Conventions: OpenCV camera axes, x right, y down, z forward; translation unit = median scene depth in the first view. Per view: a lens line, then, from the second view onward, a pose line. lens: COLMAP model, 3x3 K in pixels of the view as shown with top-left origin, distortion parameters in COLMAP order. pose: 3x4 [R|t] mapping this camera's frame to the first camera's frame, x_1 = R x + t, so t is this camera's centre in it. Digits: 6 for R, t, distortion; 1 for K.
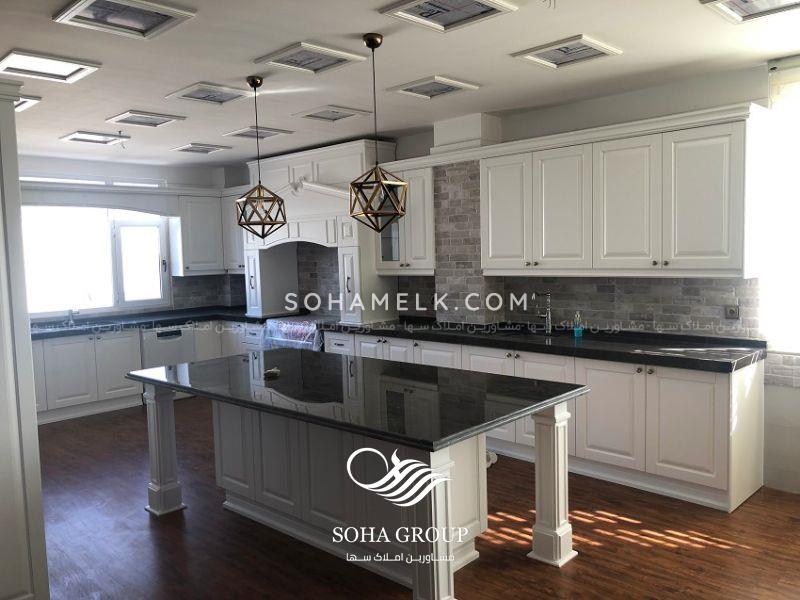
lens RADIAL K [[666.0, 0, 400.0], [0, 666.0, 300.0], [0, 0, 1]] dist [0.050872, -0.002805]
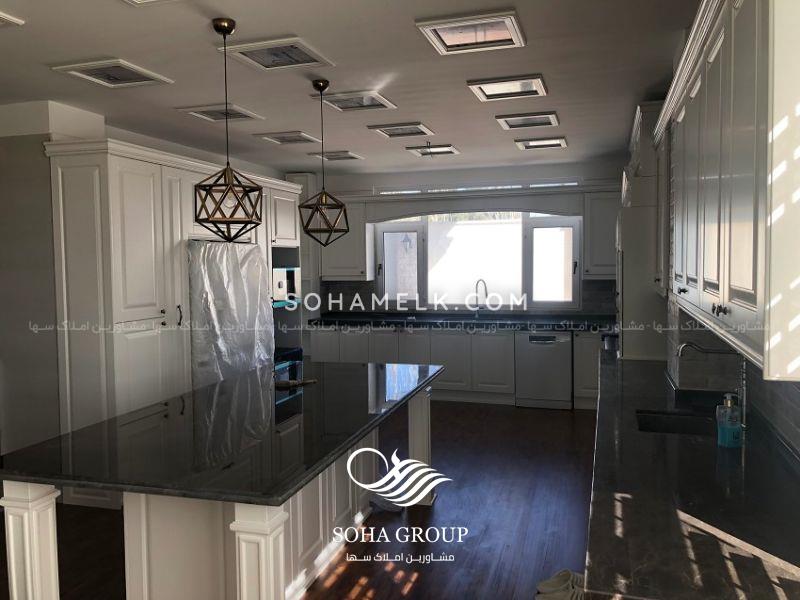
lens RADIAL K [[666.0, 0, 400.0], [0, 666.0, 300.0], [0, 0, 1]] dist [0.050872, -0.002805]
pose [[0.461991, 0.077852, -0.883461, 0.419044], [-0.069083, 0.996272, 0.051668, -0.041497], [0.884190, 0.037162, 0.465647, 0.380439]]
